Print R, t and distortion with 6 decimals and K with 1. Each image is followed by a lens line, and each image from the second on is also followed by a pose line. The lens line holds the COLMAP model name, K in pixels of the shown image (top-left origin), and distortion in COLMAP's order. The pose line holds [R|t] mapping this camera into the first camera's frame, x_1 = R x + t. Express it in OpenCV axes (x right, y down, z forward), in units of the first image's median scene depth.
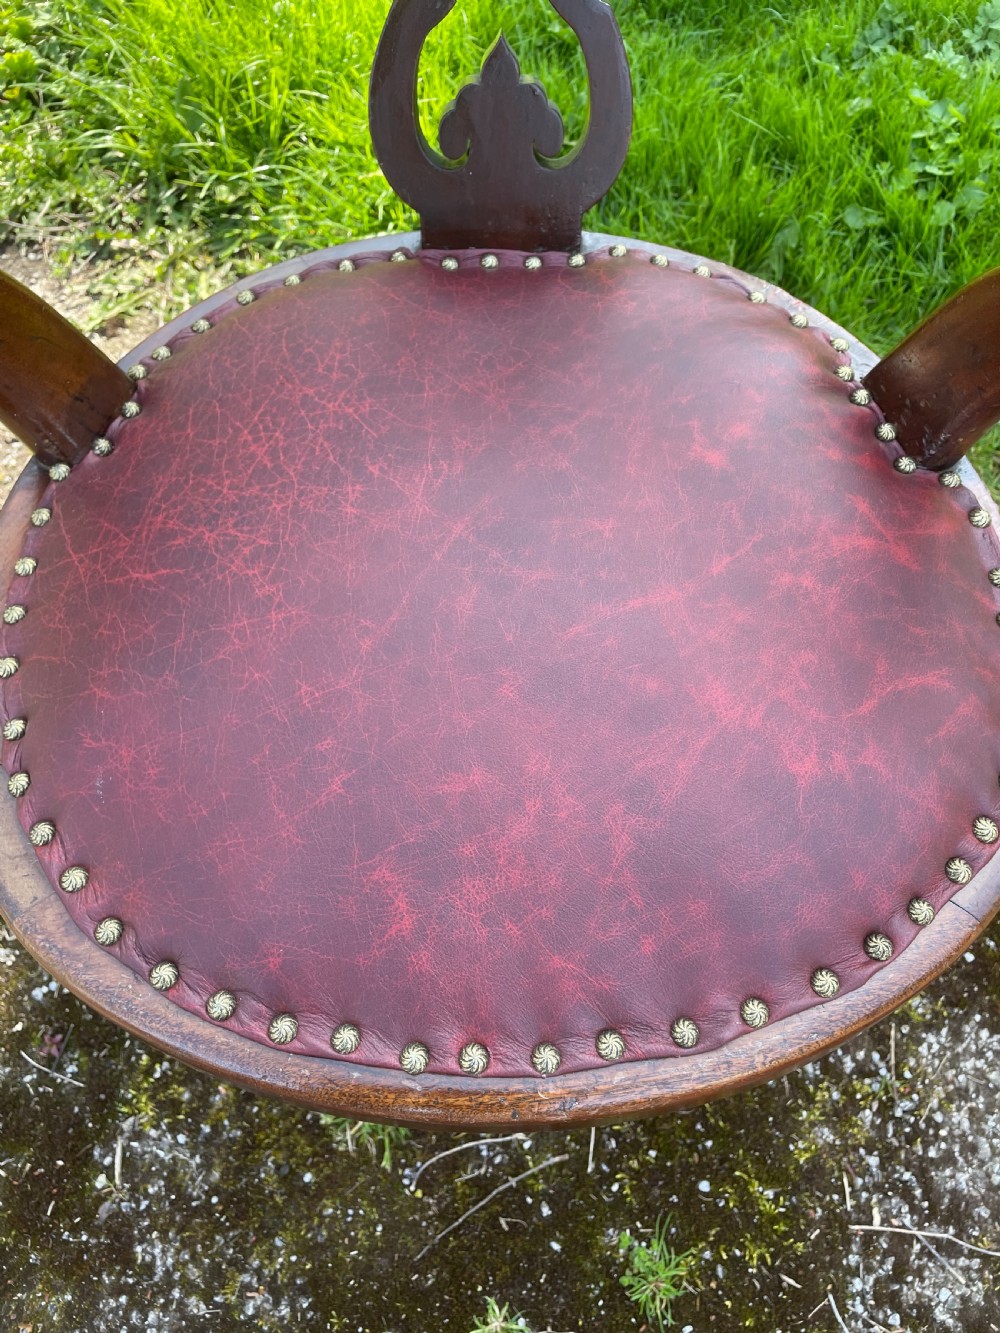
lens RADIAL K [[1018.0, 0, 513.5], [0, 1018.0, 655.1], [0, 0, 1]] dist [0.089803, -0.125962]
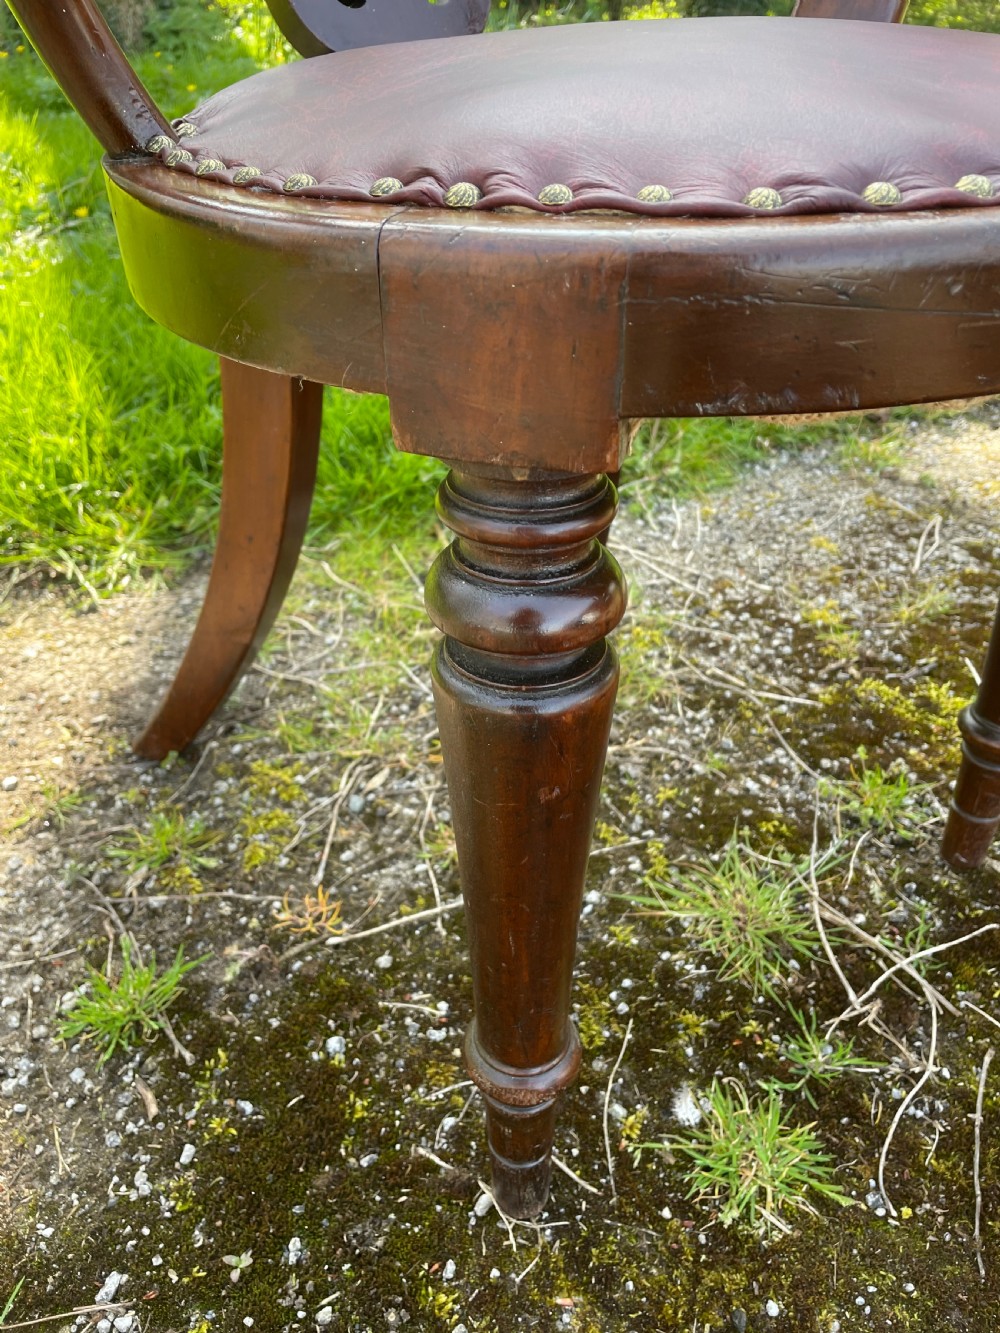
lens RADIAL K [[1011.3, 0, 507.2], [0, 1011.3, 665.2], [0, 0, 1]] dist [0.094947, -0.136580]
pose [[0.797028, -0.350916, 0.491533, -0.472754], [0.539226, 0.780024, -0.317487, 0.309885], [-0.271996, 0.518094, 0.810924, 0.350158]]
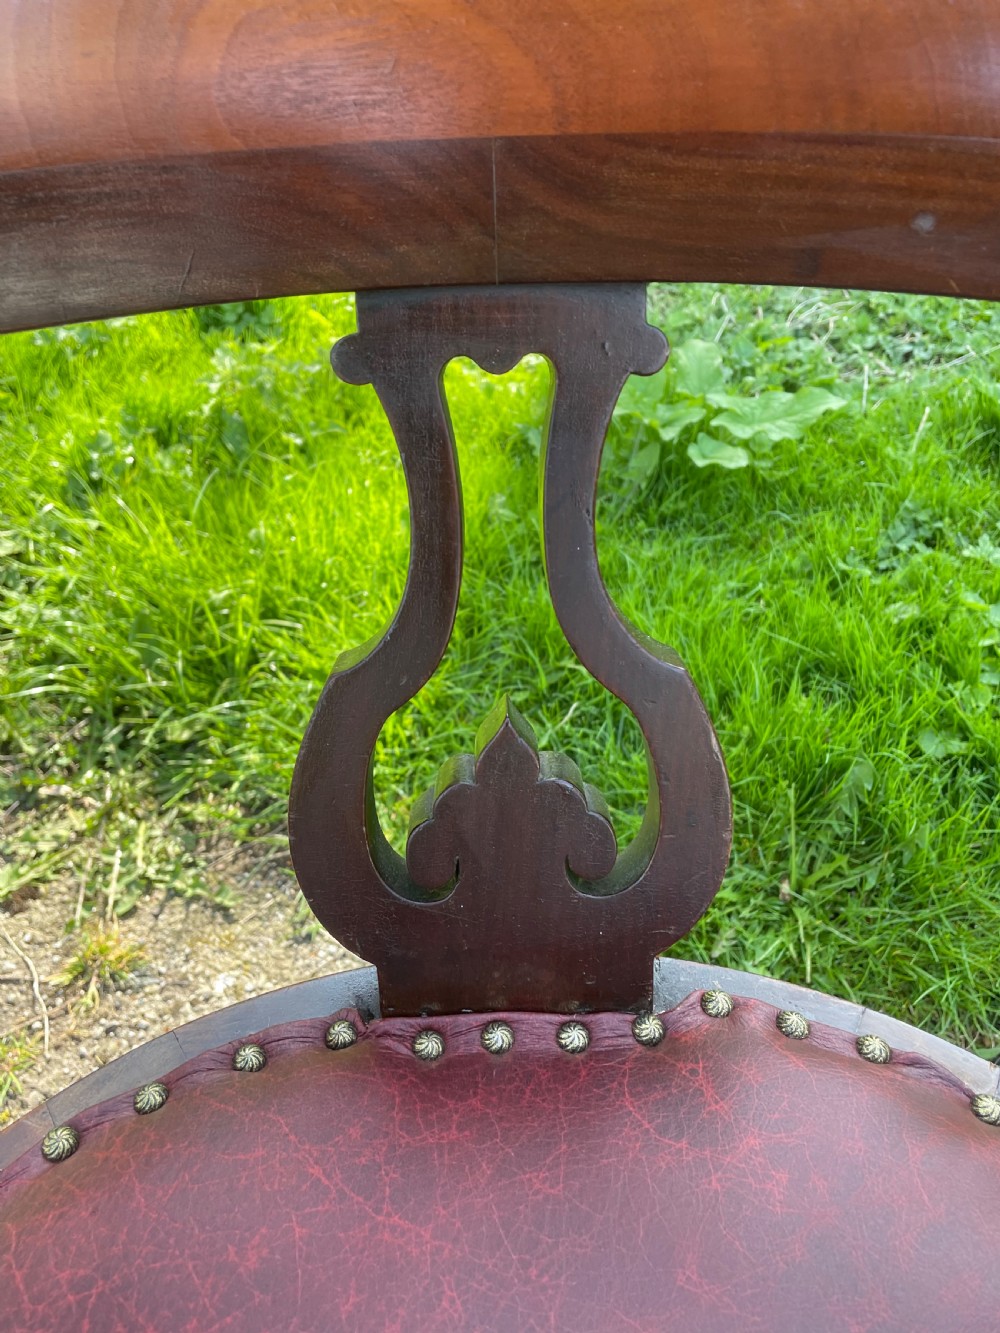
lens RADIAL K [[1017.9, 0, 491.3], [0, 1017.9, 654.0], [0, 0, 1]] dist [0.087760, -0.126895]
pose [[0.999184, -0.038616, -0.011853, -0.008769], [0.031452, 0.927874, -0.371565, -0.276144], [0.025347, 0.370889, 0.928331, 0.290102]]
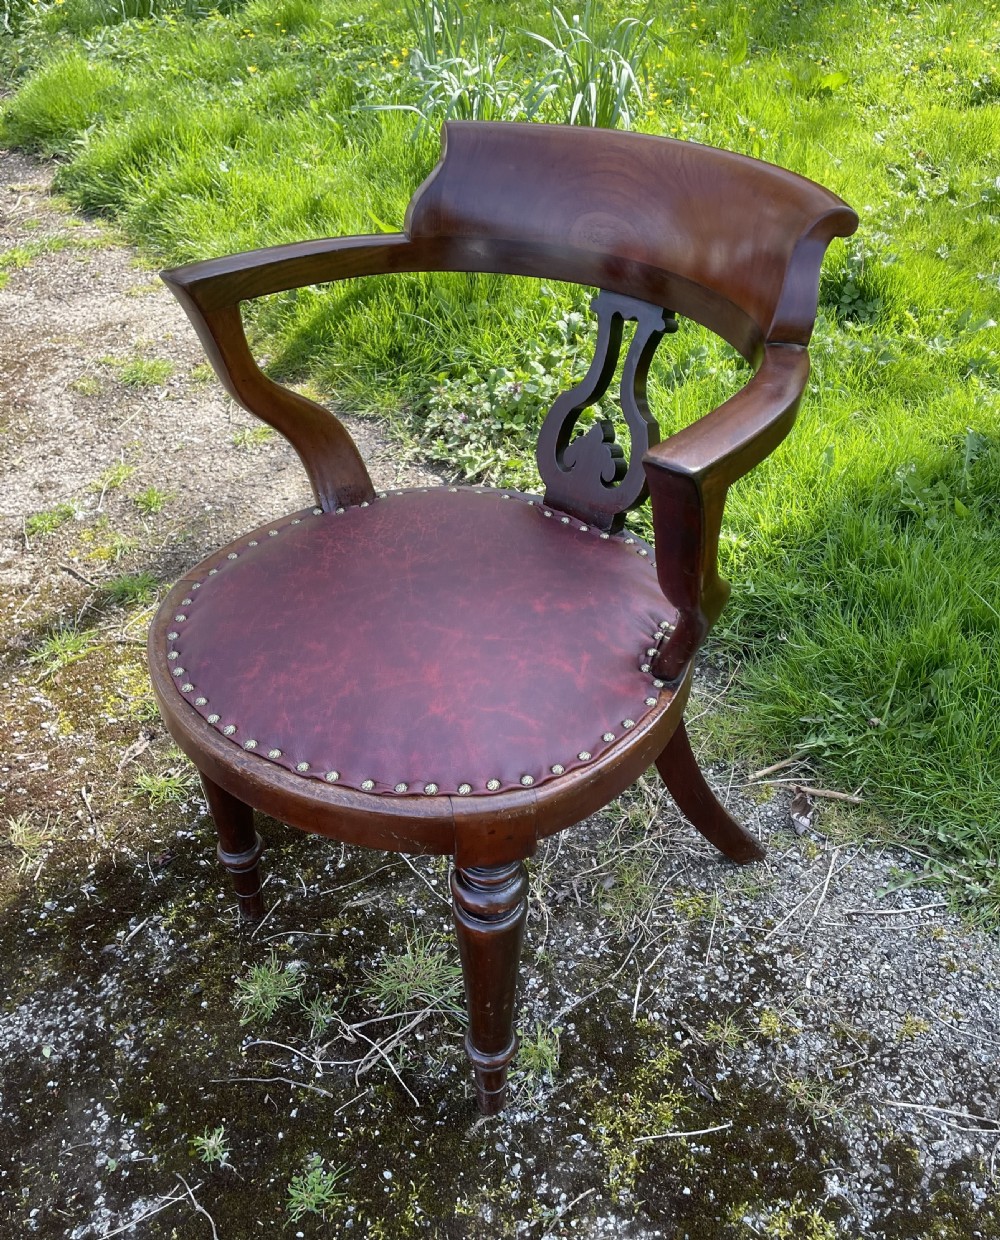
lens RADIAL K [[1170.1, 0, 548.2], [0, 1170.1, 601.3], [0, 0, 1]] dist [0.102490, -0.131062]
pose [[0.765041, 0.361847, -0.532709, 0.835631], [-0.555878, 0.788701, -0.262583, 0.221297], [0.325134, 0.497008, 0.804532, -0.459673]]
